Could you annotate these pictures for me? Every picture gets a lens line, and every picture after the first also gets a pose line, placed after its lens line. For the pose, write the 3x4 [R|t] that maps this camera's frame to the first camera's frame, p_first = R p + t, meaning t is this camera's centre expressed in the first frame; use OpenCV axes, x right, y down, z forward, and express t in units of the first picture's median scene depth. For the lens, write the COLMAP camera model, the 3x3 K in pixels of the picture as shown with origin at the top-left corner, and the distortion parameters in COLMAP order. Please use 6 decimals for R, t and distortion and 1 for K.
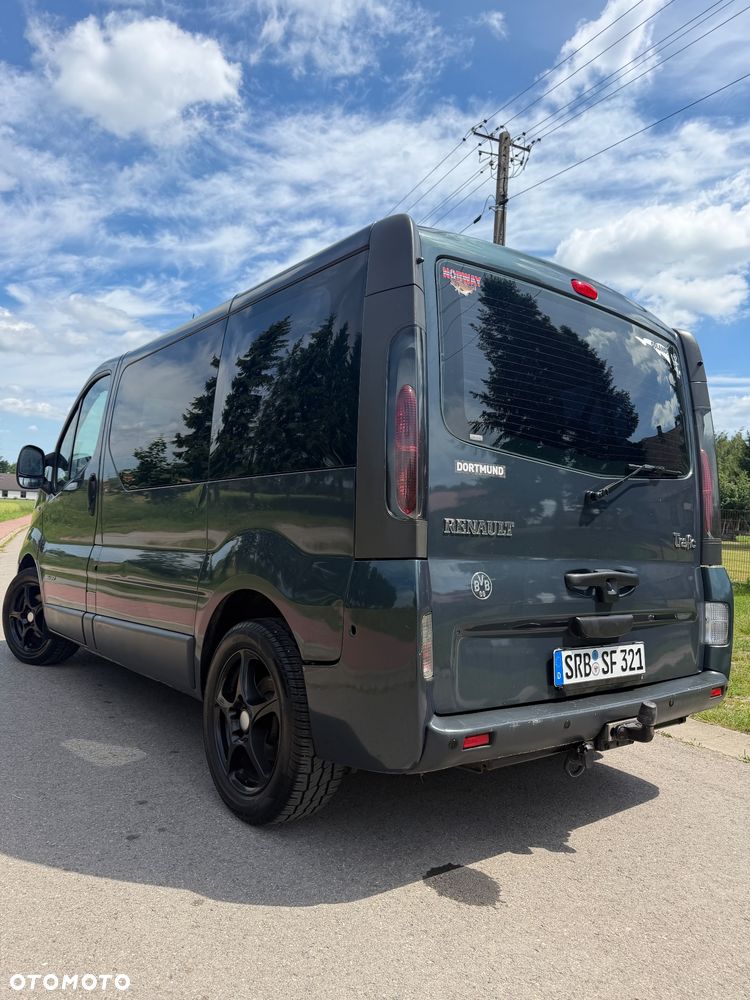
lens RADIAL K [[720.7, 0, 368.7], [0, 720.7, 490.6], [0, 0, 1]] dist [-0.001259, -0.002065]
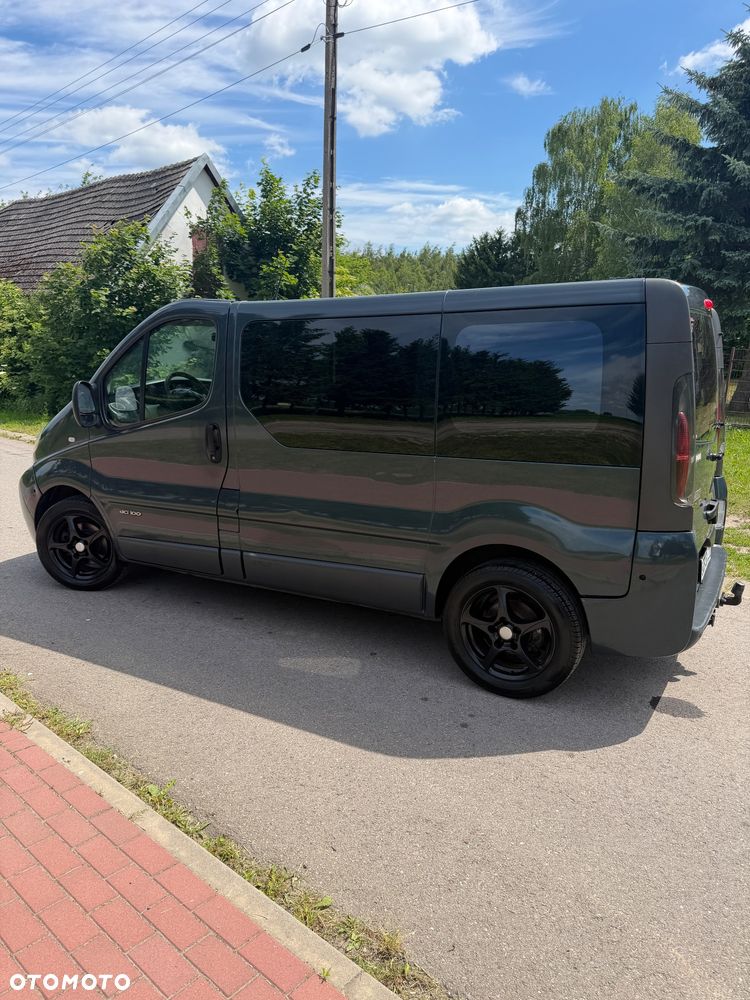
lens RADIAL K [[722.9, 0, 373.7], [0, 722.9, 496.4], [0, 0, 1]] dist [0.007819, -0.009991]
pose [[0.922529, -0.107803, 0.370565, -0.934330], [0.006478, 0.964384, 0.264427, -0.323034], [-0.385873, -0.241540, 0.890371, -0.092861]]
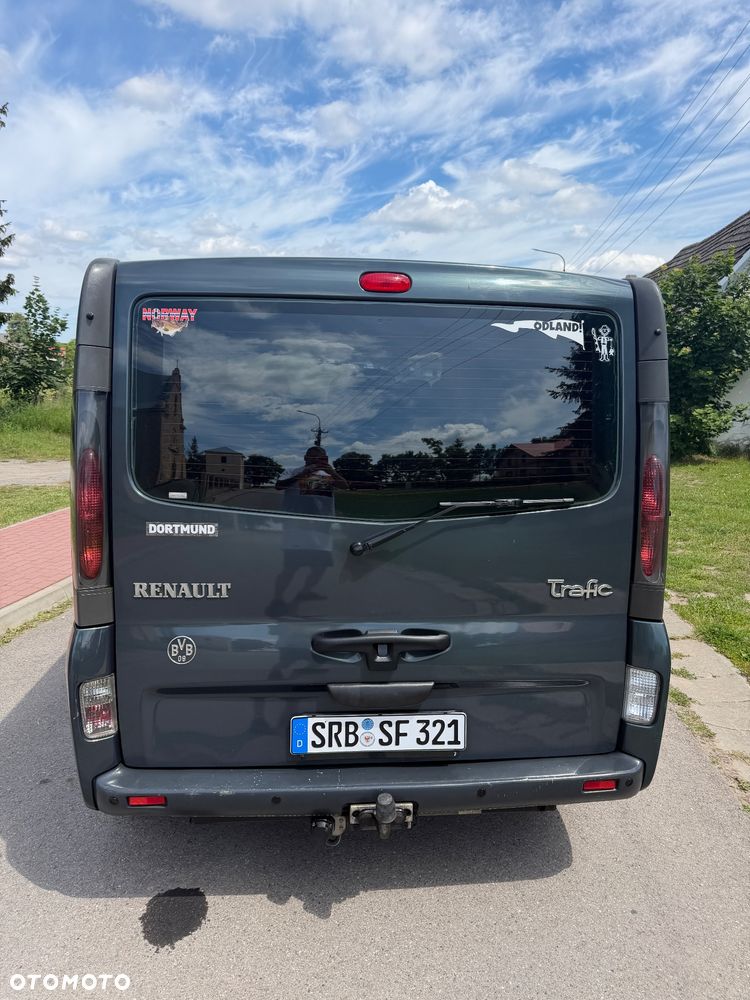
lens RADIAL K [[722.6, 0, 372.4], [0, 722.6, 493.7], [0, 0, 1]] dist [0.007869, -0.007309]
pose [[0.840083, 0.048042, -0.540326, 0.799033], [0.053471, 0.983886, 0.170616, -0.204673], [0.539815, -0.172223, 0.823977, 0.326324]]
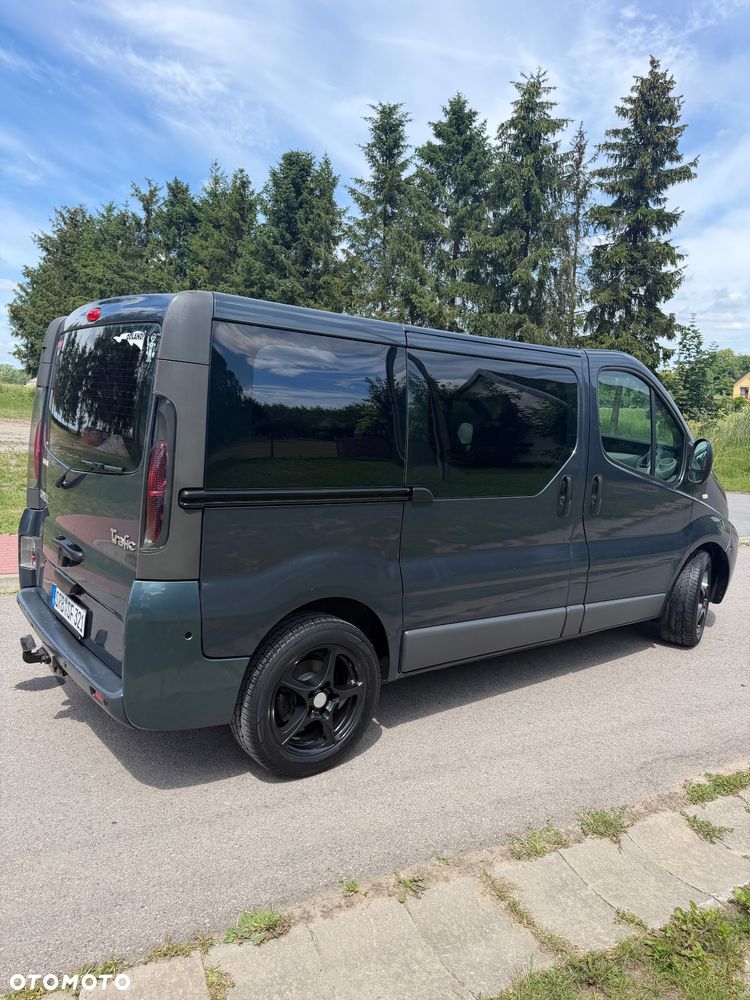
lens RADIAL K [[717.9, 0, 375.6], [0, 717.9, 494.0], [0, 0, 1]] dist [0.025137, -0.043211]
pose [[0.004412, 0.086295, -0.996260, 1.688080], [0.012885, 0.996182, 0.086346, -0.084775], [0.999907, -0.013218, 0.003283, 1.612717]]
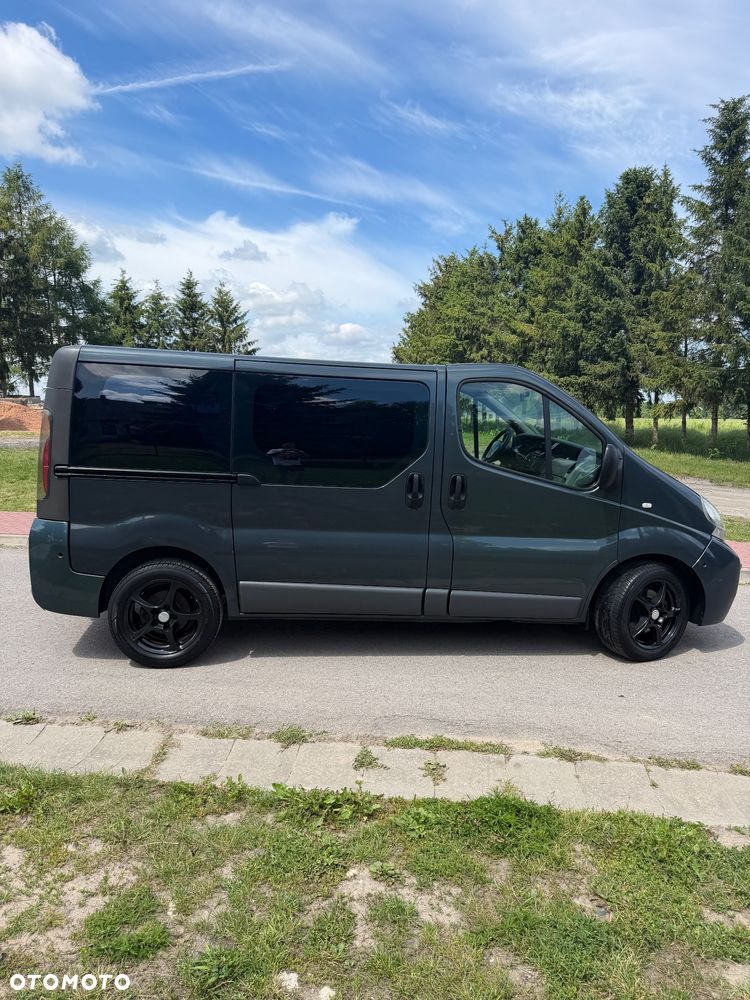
lens RADIAL K [[716.9, 0, 370.9], [0, 716.9, 506.9], [0, 0, 1]] dist [-0.003377, -0.003990]
pose [[-0.514266, 0.059460, -0.855567, 1.761425], [0.010053, 0.997943, 0.063312, -0.024424], [0.857572, 0.023958, -0.513806, 2.954428]]
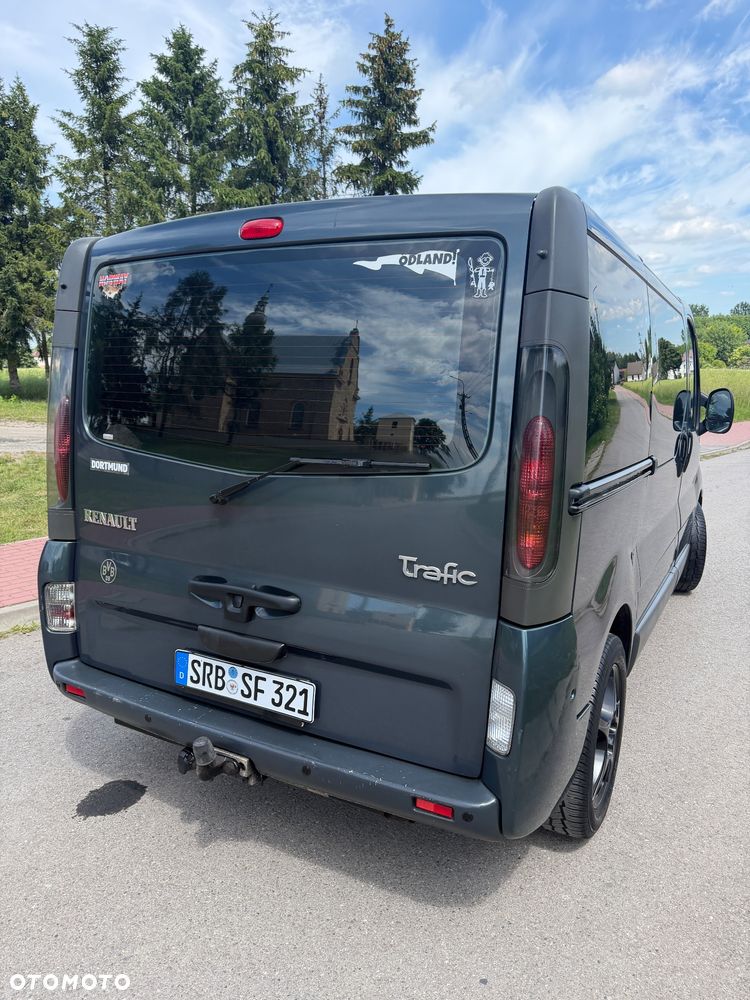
lens RADIAL K [[719.6, 0, 379.5], [0, 719.6, 500.8], [0, 0, 1]] dist [0.007959, -0.008080]
pose [[0.401619, 0.120594, -0.907832, 1.197027], [0.058495, 0.985890, 0.156841, -0.114391], [0.913937, -0.116094, 0.388898, 0.857875]]
